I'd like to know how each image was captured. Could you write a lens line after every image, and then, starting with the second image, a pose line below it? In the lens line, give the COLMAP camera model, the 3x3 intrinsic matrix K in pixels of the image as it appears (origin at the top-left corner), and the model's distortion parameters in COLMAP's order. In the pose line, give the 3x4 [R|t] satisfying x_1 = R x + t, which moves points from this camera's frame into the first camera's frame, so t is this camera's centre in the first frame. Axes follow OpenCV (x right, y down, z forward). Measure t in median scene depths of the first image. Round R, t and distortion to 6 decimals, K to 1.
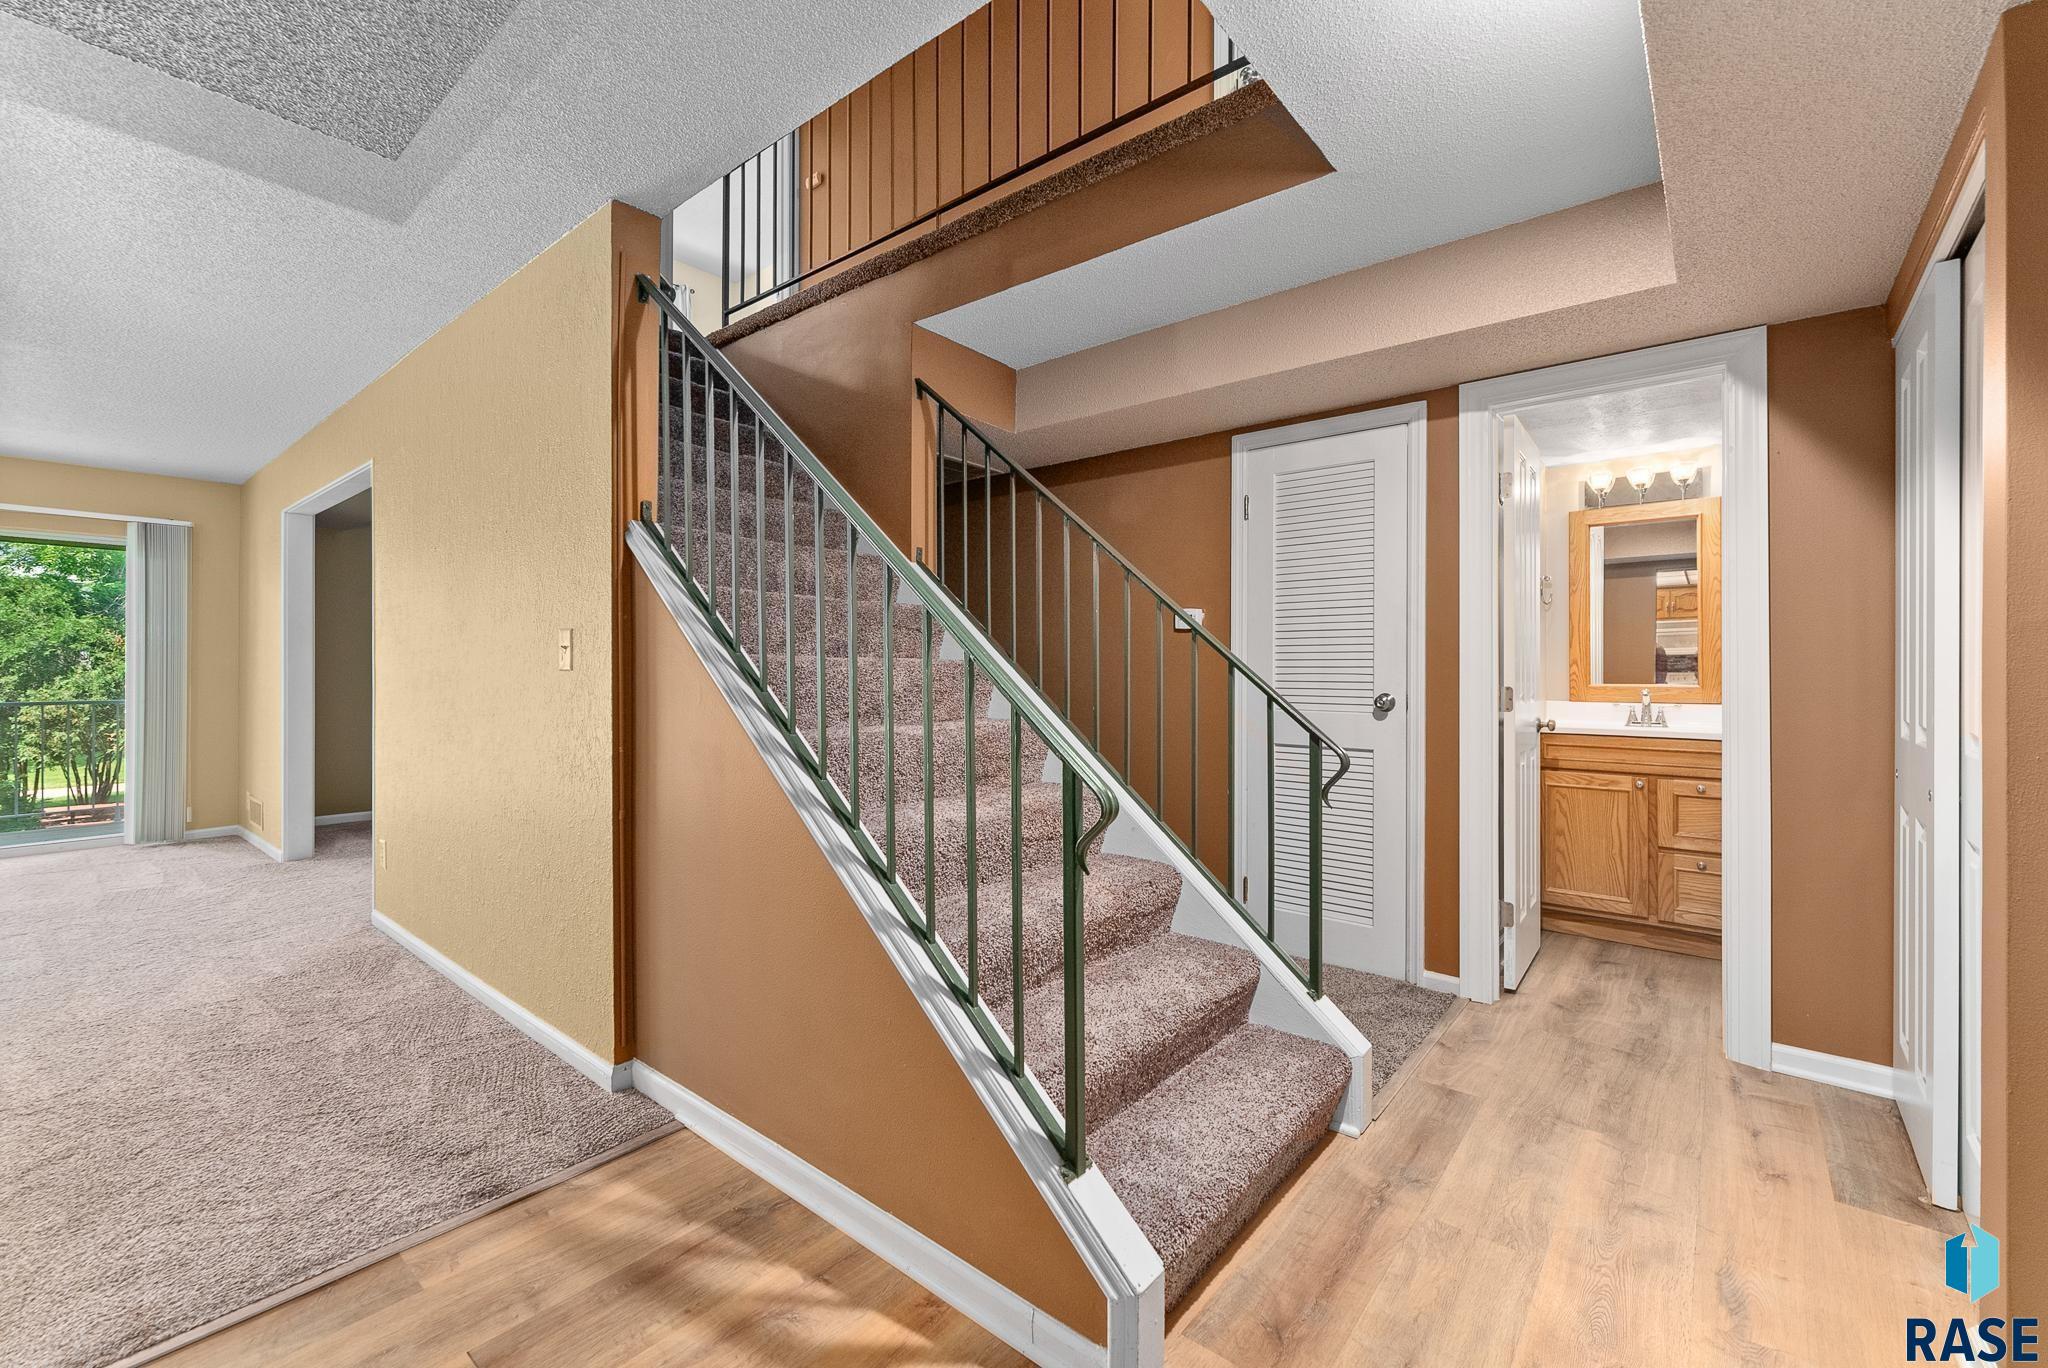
lens RADIAL K [[855.6, 0, 1024.7], [0, 855.6, 660.2], [0, 0, 1]] dist [0.000156, -0.000231]
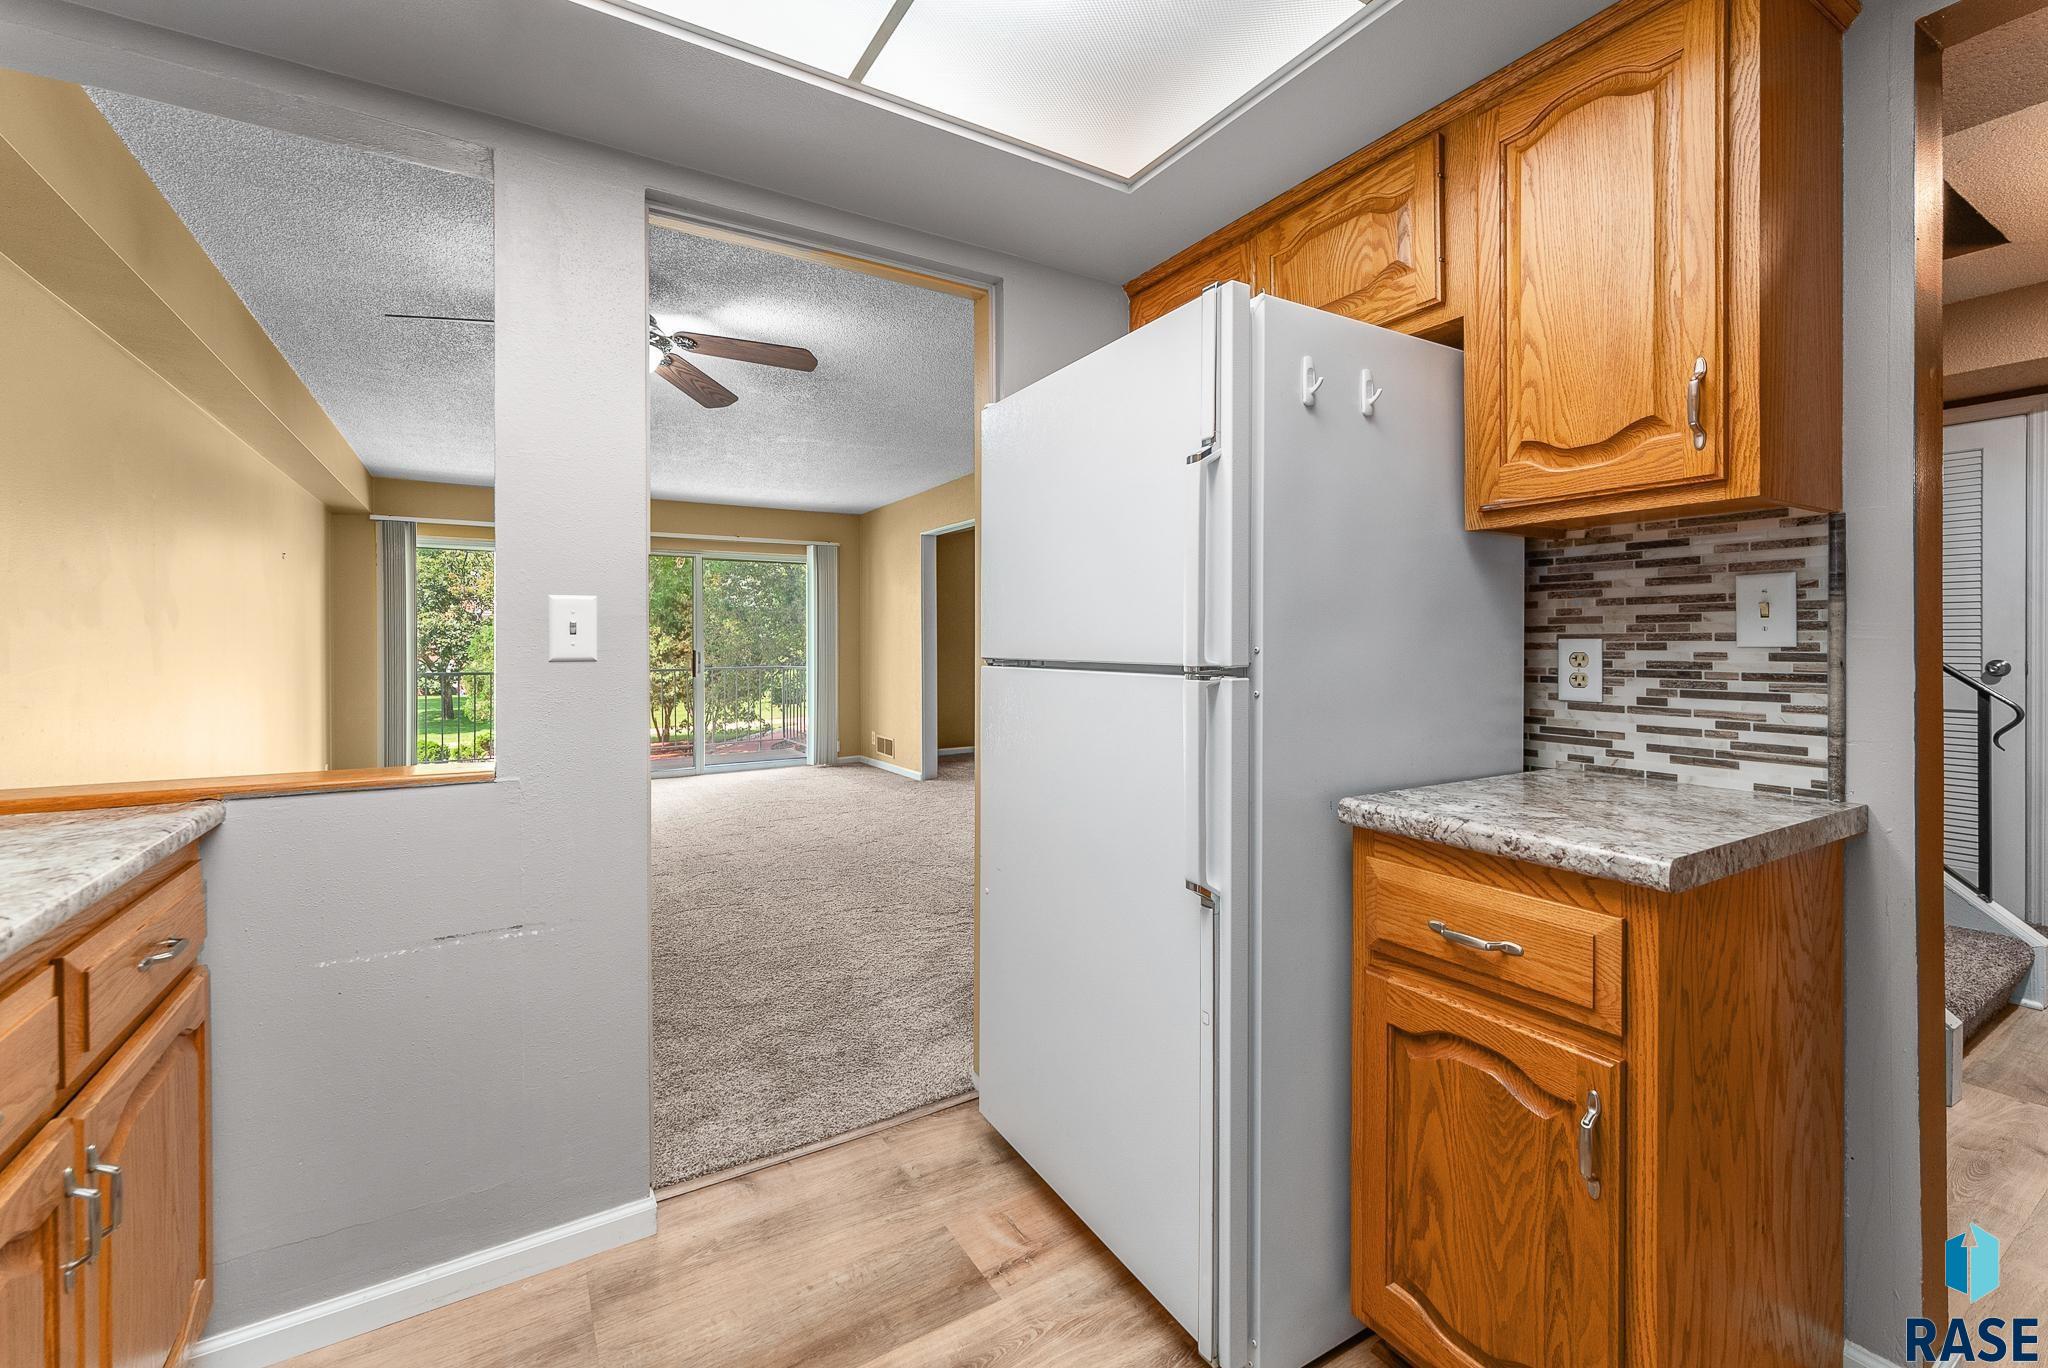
lens RADIAL K [[853.0, 0, 1015.1], [0, 853.0, 634.8], [0, 0, 1]] dist [0.001955, 0.000236]
pose [[0.942829, -0.005310, -0.333234, -0.243182], [0.005159, 0.999986, -0.001337, -0.000950], [0.333236, -0.000459, 0.942843, -0.274666]]
